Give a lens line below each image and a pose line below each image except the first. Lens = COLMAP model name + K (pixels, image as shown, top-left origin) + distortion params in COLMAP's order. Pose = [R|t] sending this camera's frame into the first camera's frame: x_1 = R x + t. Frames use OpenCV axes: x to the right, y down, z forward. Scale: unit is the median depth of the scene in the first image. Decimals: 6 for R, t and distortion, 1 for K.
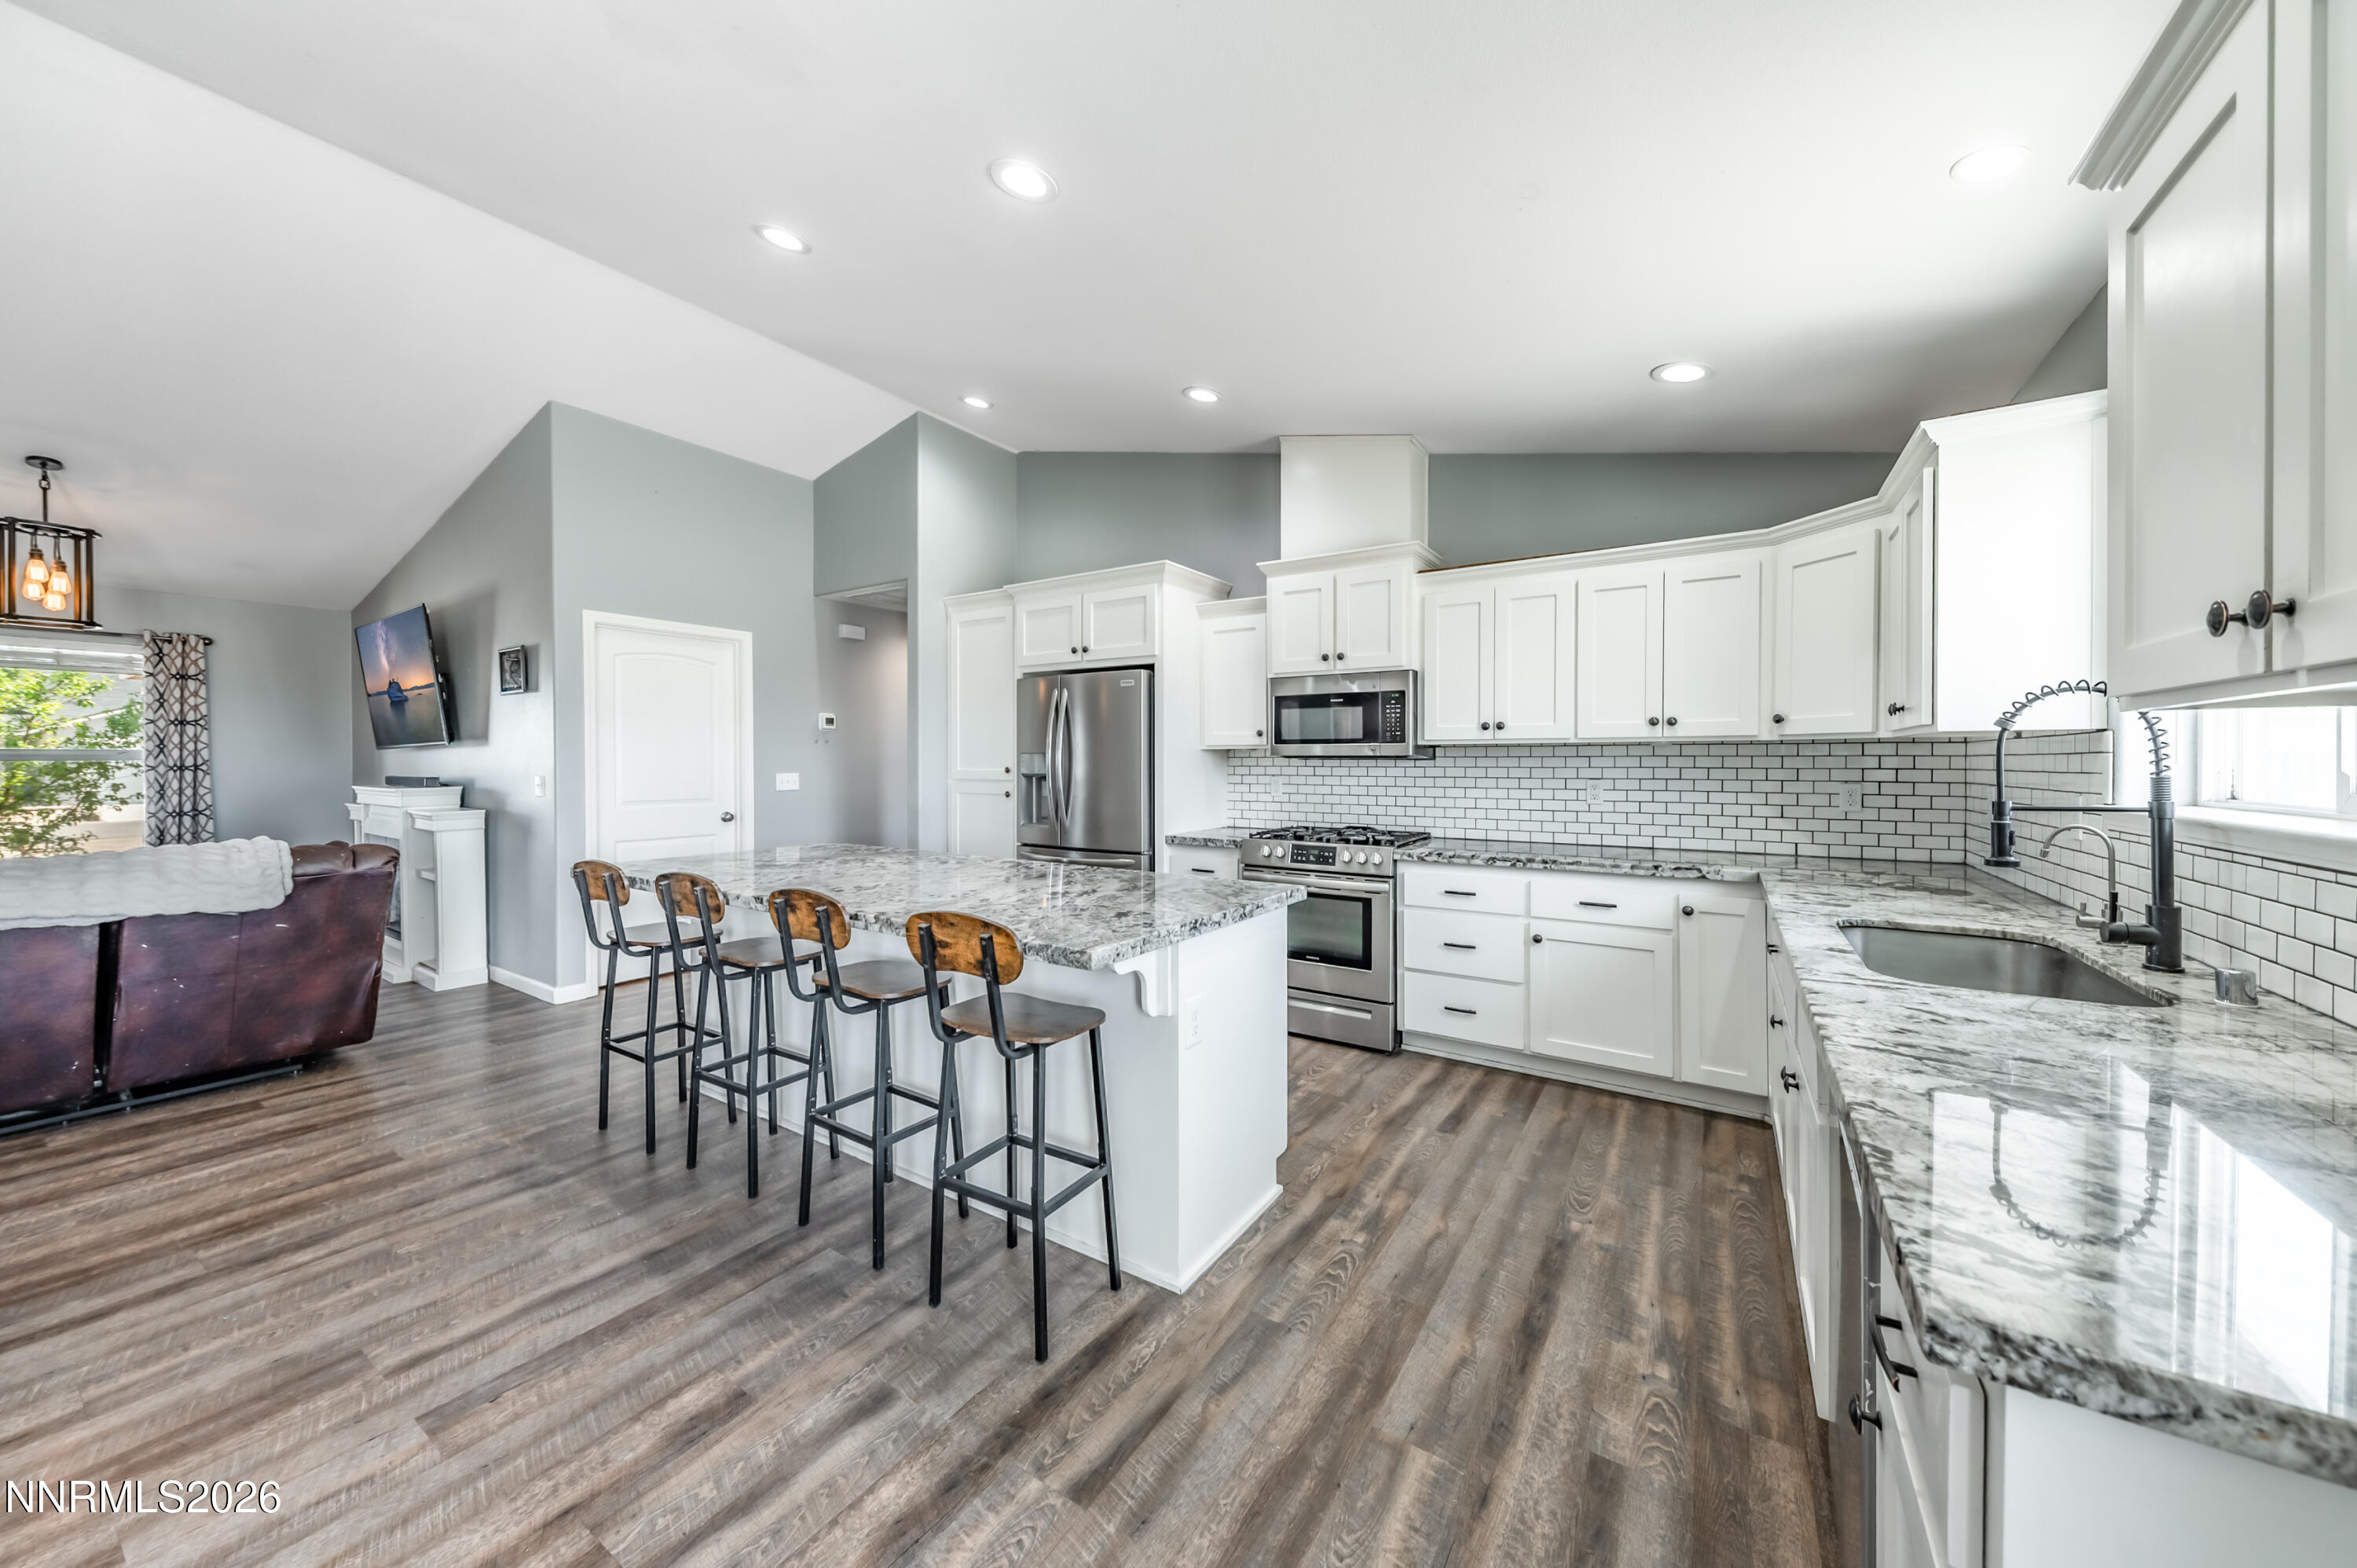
lens RADIAL K [[817.8, 0, 1189.2], [0, 817.8, 770.3], [0, 0, 1]] dist [0.000599, -0.000060]
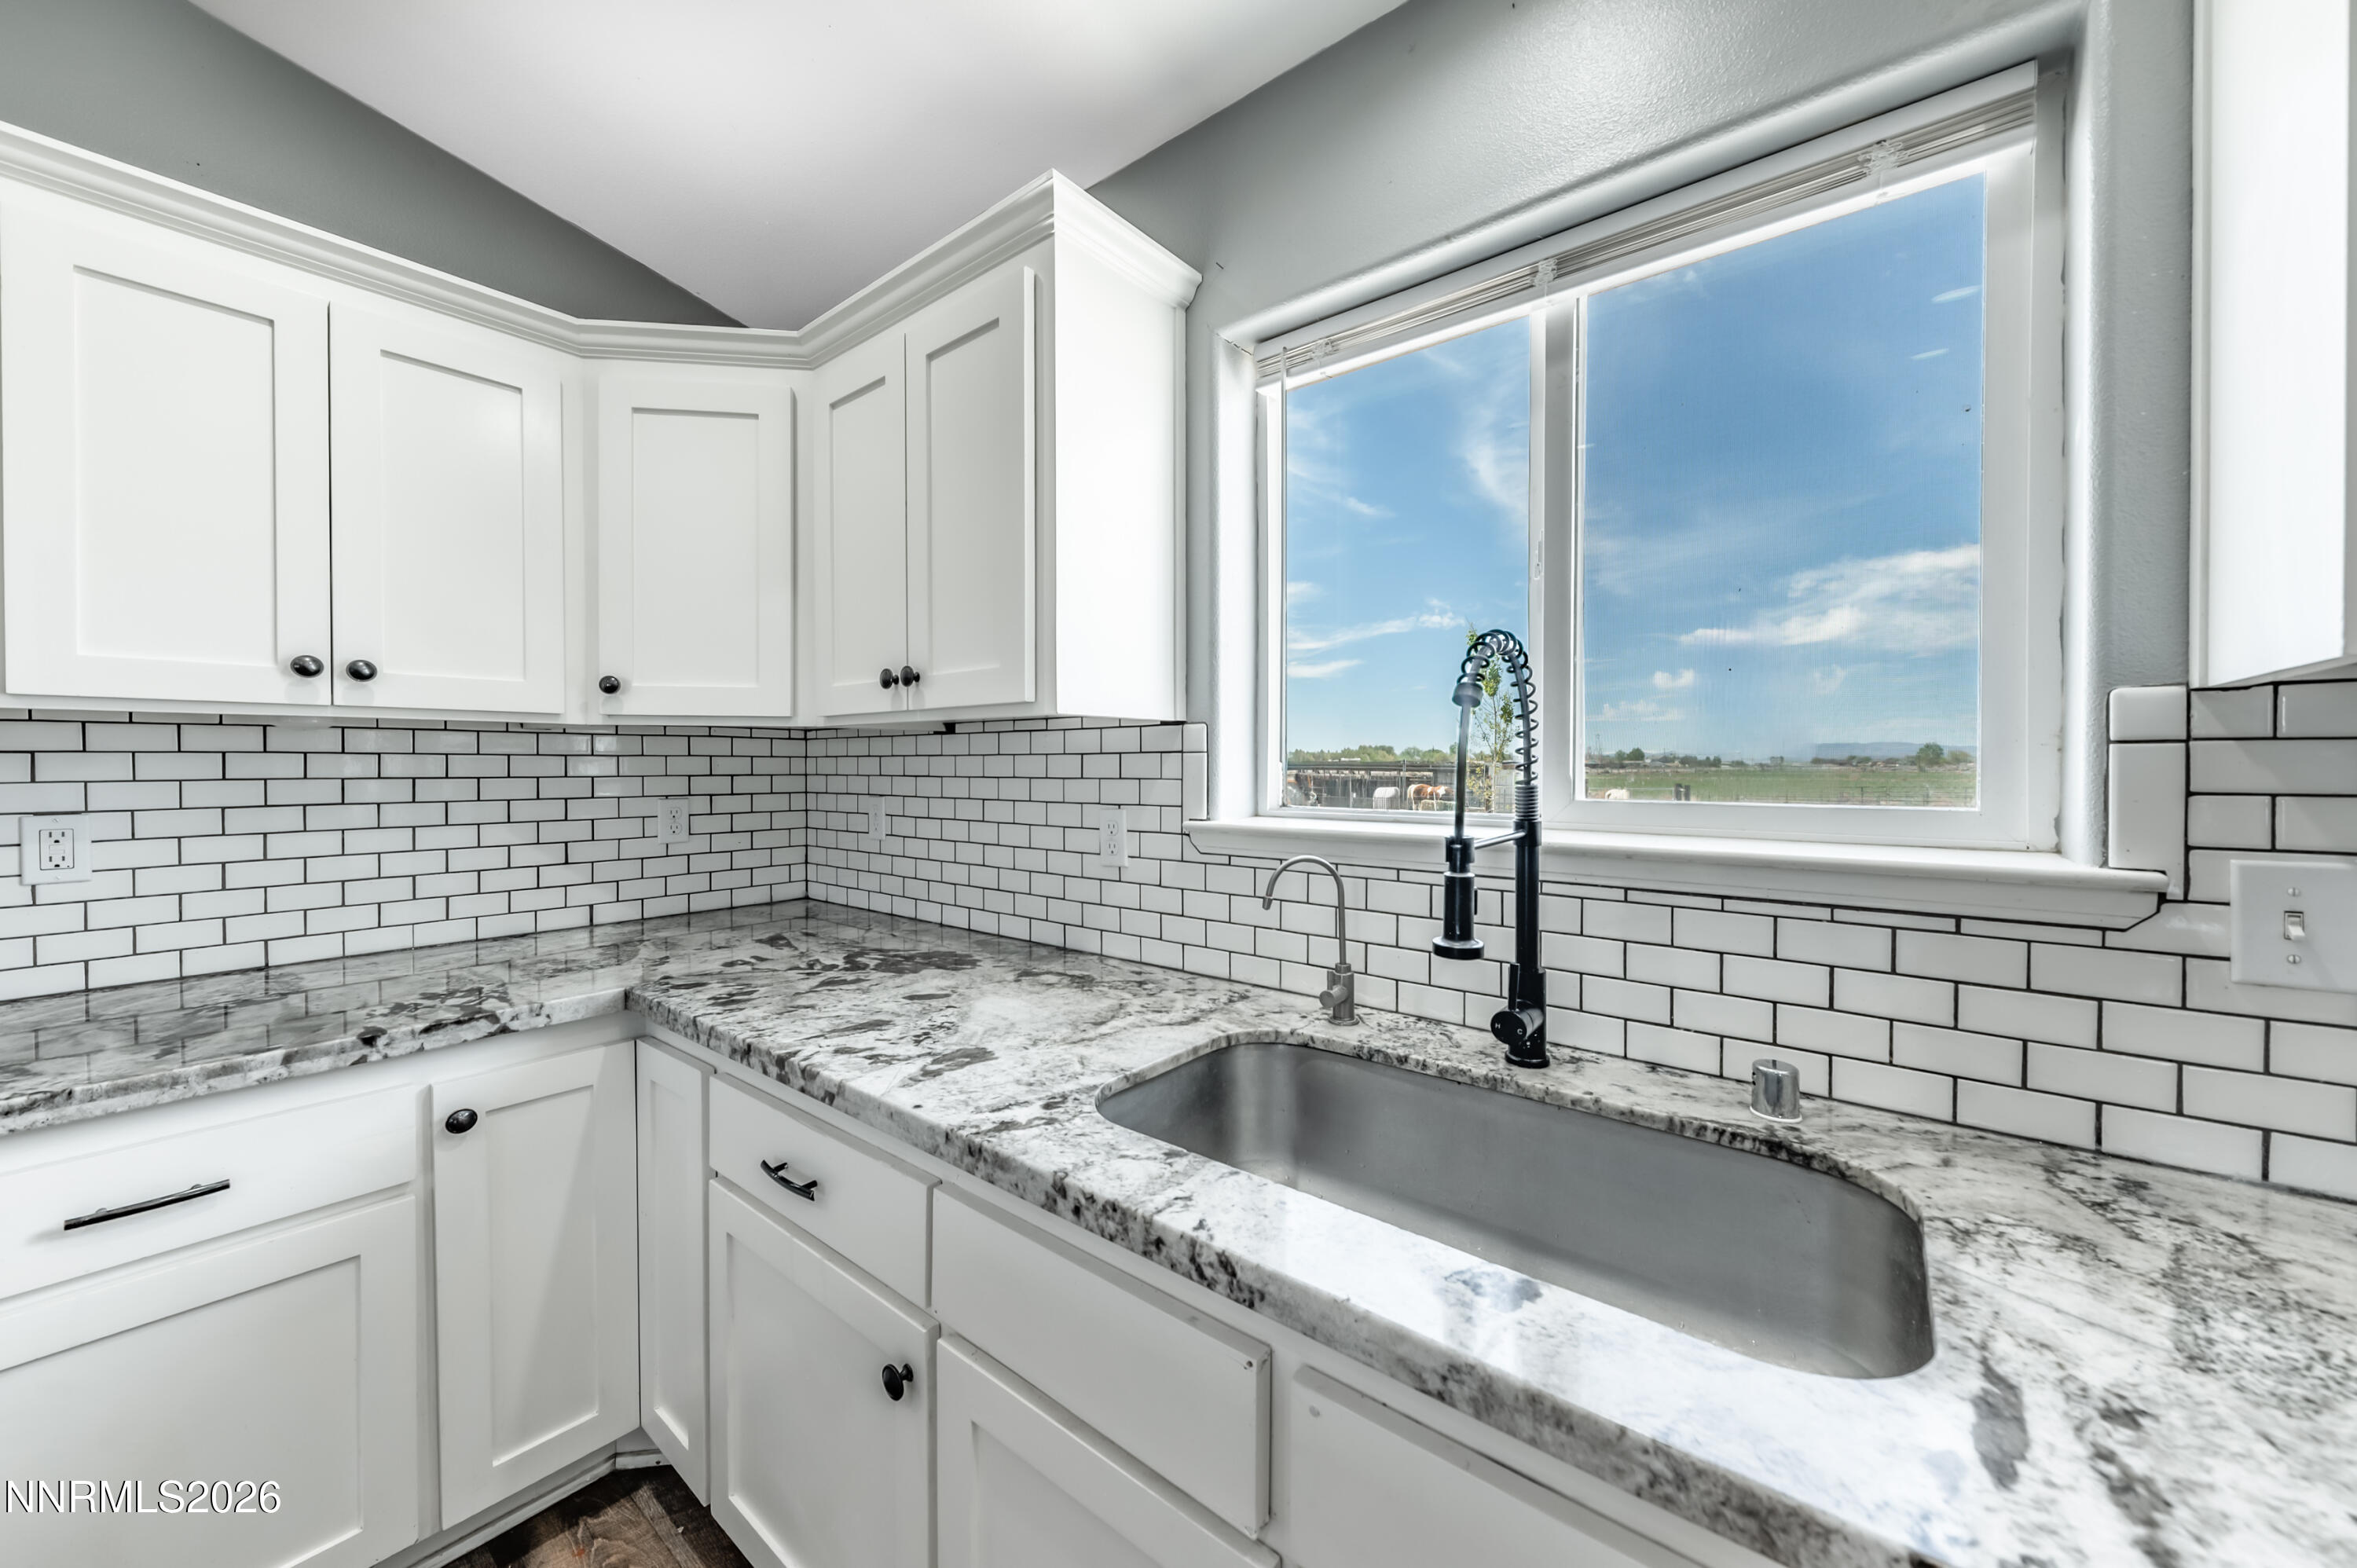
lens RADIAL K [[817.8, 0, 1189.2], [0, 817.8, 770.3], [0, 0, 1]] dist [0.000599, -0.000060]
pose [[0.078374, -0.009557, 0.996878, 0.196570], [0.010078, 0.999911, 0.008794, -0.007413], [-0.996873, 0.009358, 0.078464, 0.528054]]
